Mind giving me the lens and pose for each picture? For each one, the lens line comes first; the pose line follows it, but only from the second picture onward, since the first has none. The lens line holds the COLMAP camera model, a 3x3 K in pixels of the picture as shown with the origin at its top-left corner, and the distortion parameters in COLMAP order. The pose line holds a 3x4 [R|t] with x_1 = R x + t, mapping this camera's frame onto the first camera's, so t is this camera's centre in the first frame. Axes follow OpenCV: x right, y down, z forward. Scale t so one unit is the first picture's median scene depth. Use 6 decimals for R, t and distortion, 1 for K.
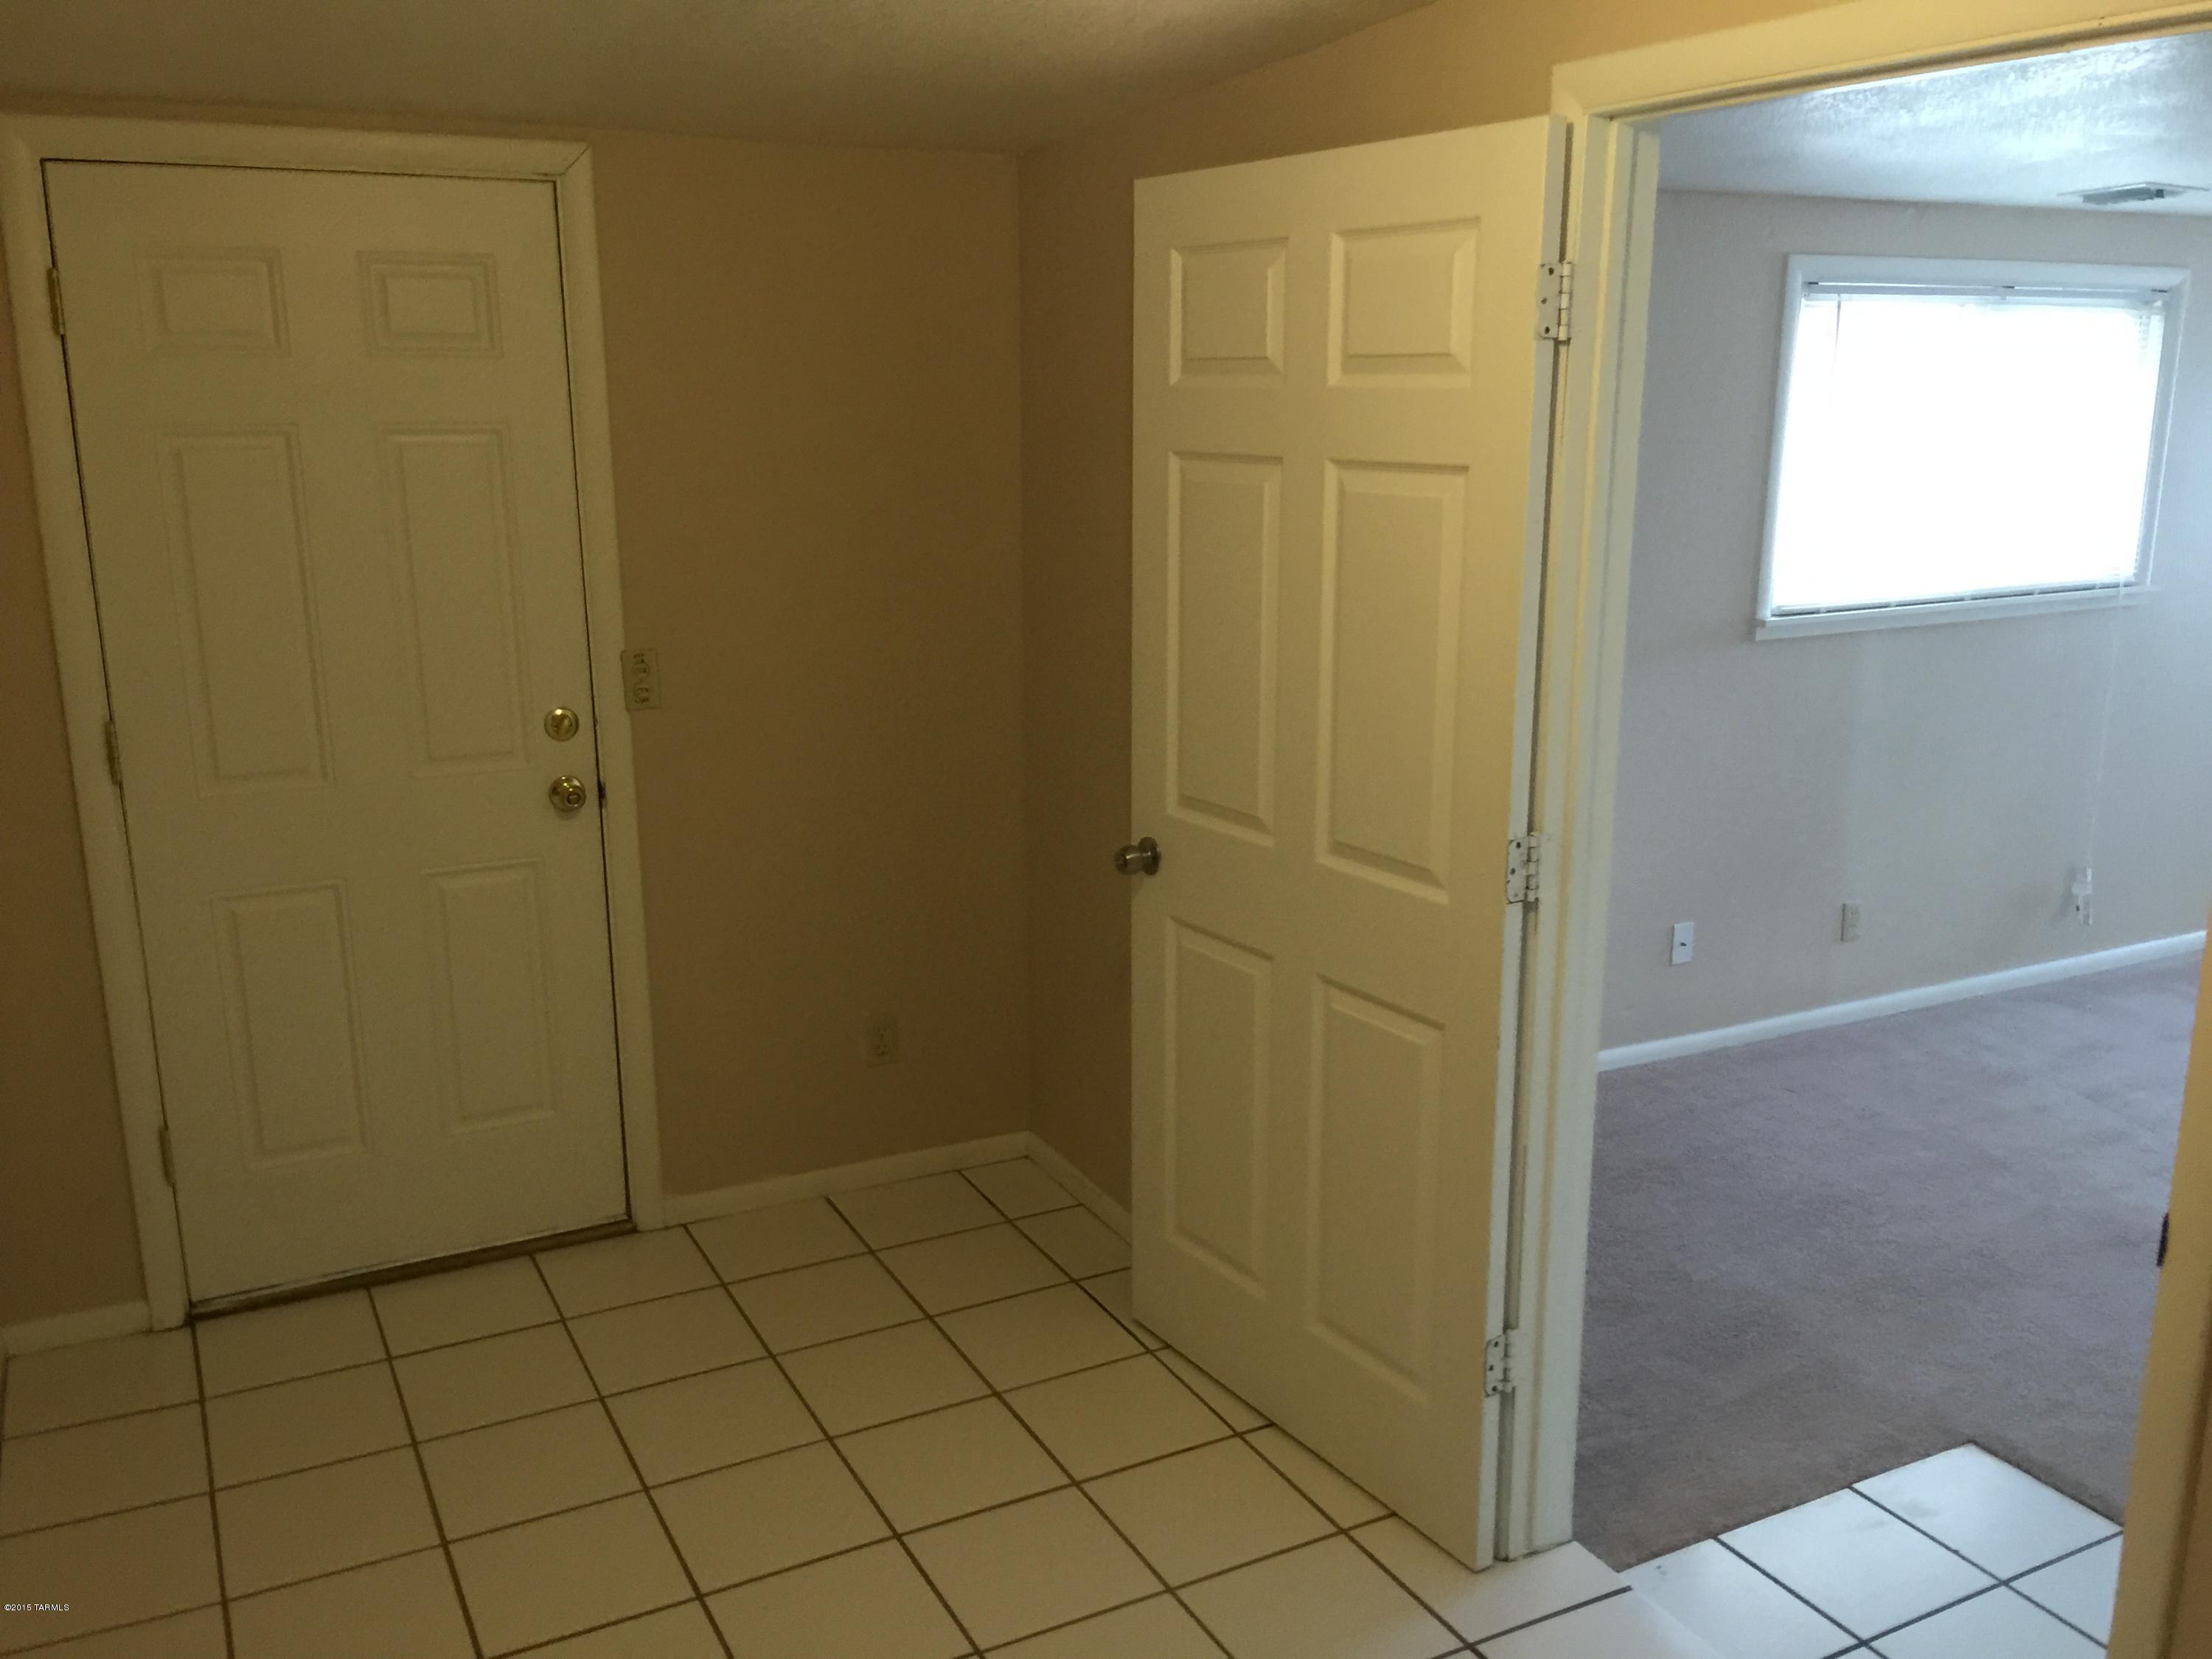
lens RADIAL K [[1884.6, 0, 1106.0], [0, 1884.6, 829.5], [0, 0, 1]] dist [0.083330, -0.139598]
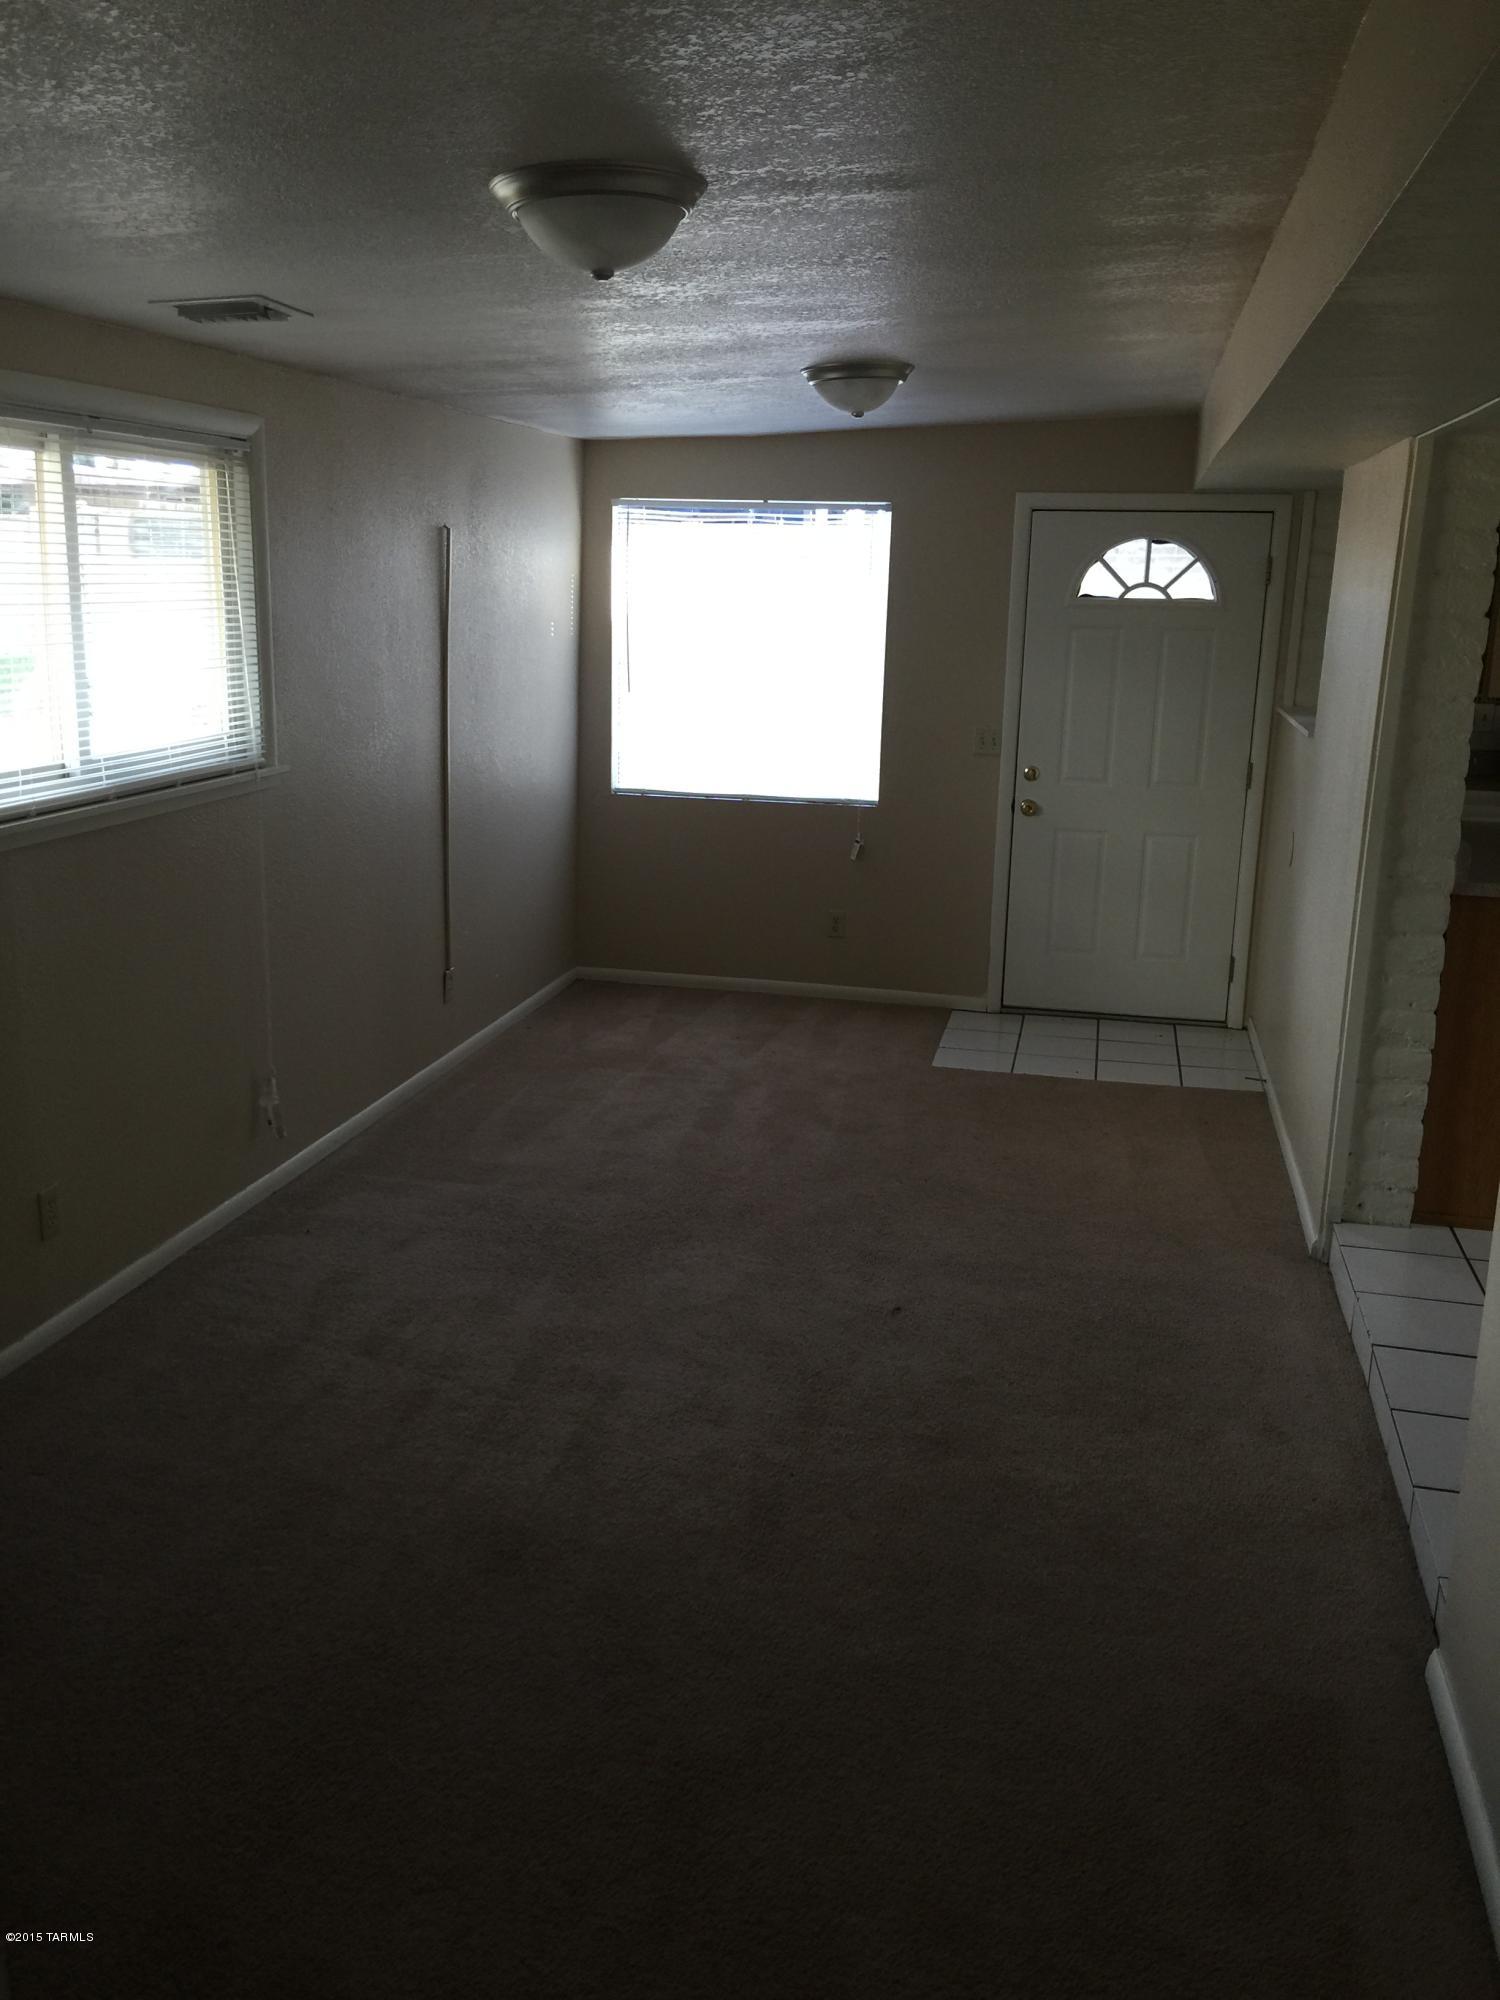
lens RADIAL K [[1715.6, 0, 741.9], [0, 1715.6, 970.2], [0, 0, 1]] dist [0.117955, -0.228998]
pose [[0.647660, -0.158636, 0.745232, 0.054291], [0.158990, 0.984692, 0.071436, -0.055650], [-0.745157, 0.072219, 0.662967, 0.291992]]
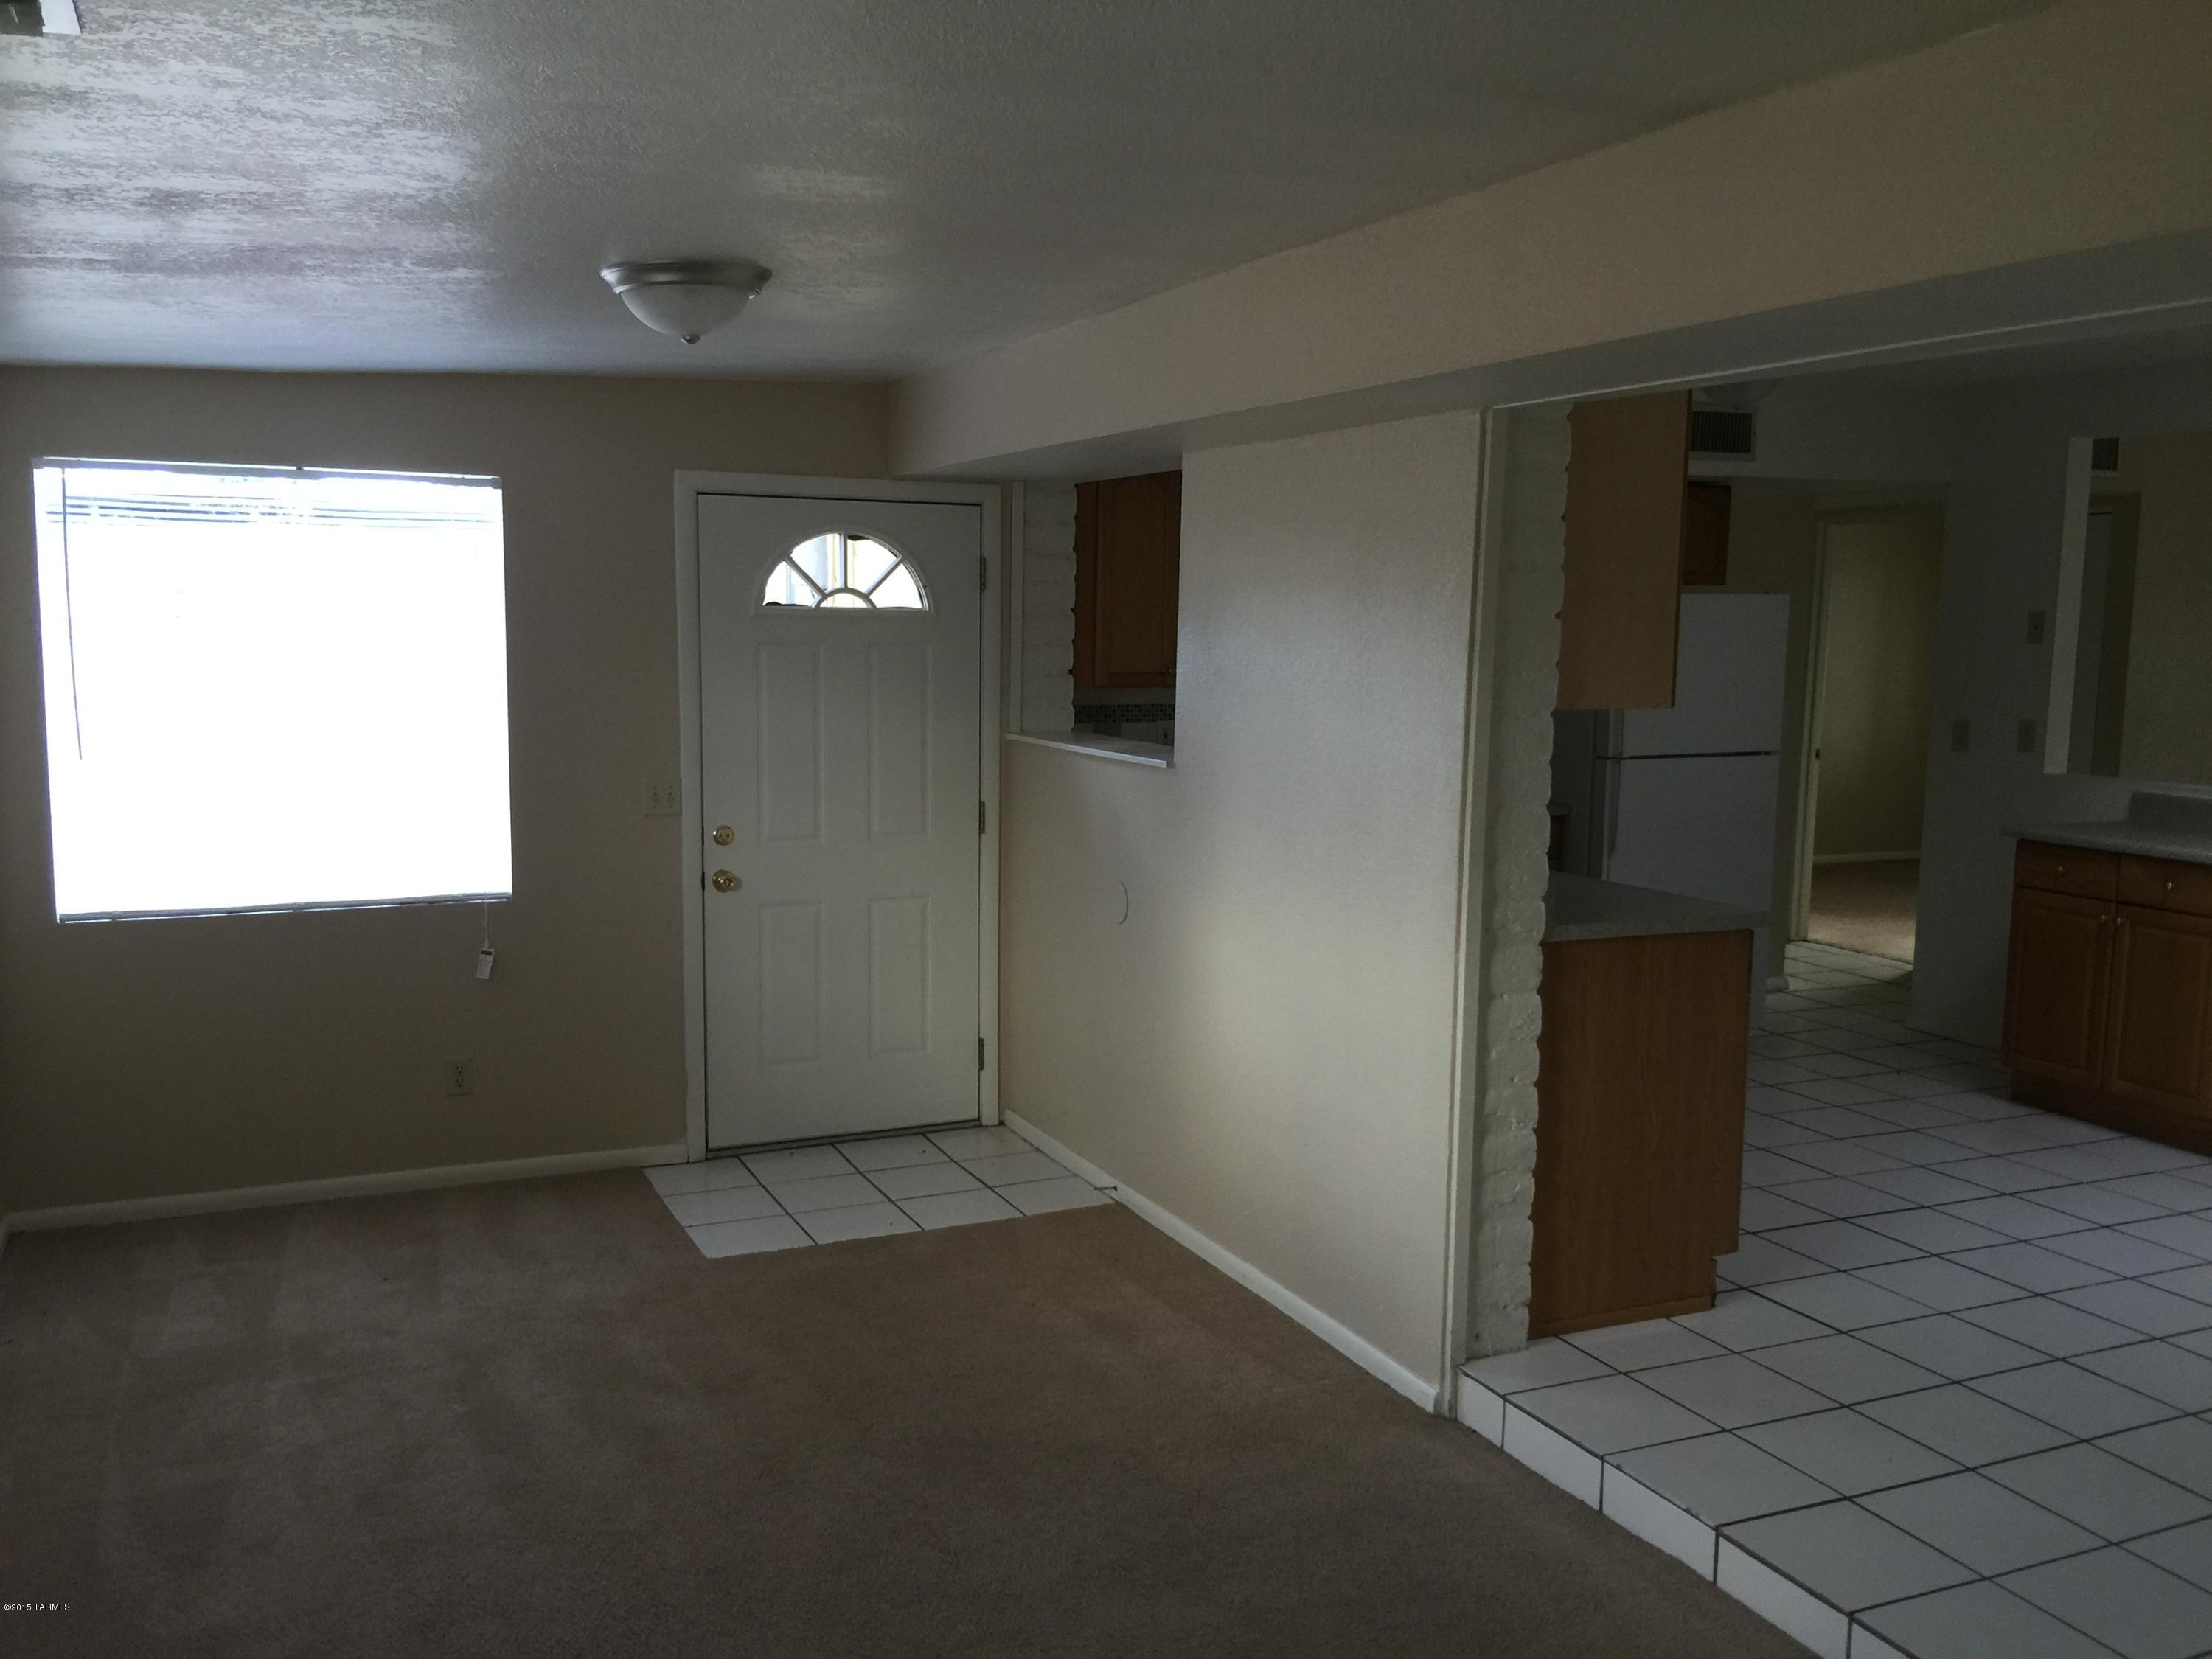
lens RADIAL K [[1897.5, 0, 1146.8], [0, 1897.5, 835.6], [0, 0, 1]] dist [0.117955, -0.228998]
pose [[0.059660, -0.118552, 0.991154, 0.117609], [0.222836, 0.969448, 0.102543, -0.119289], [-0.973029, 0.214747, 0.084255, 0.597246]]
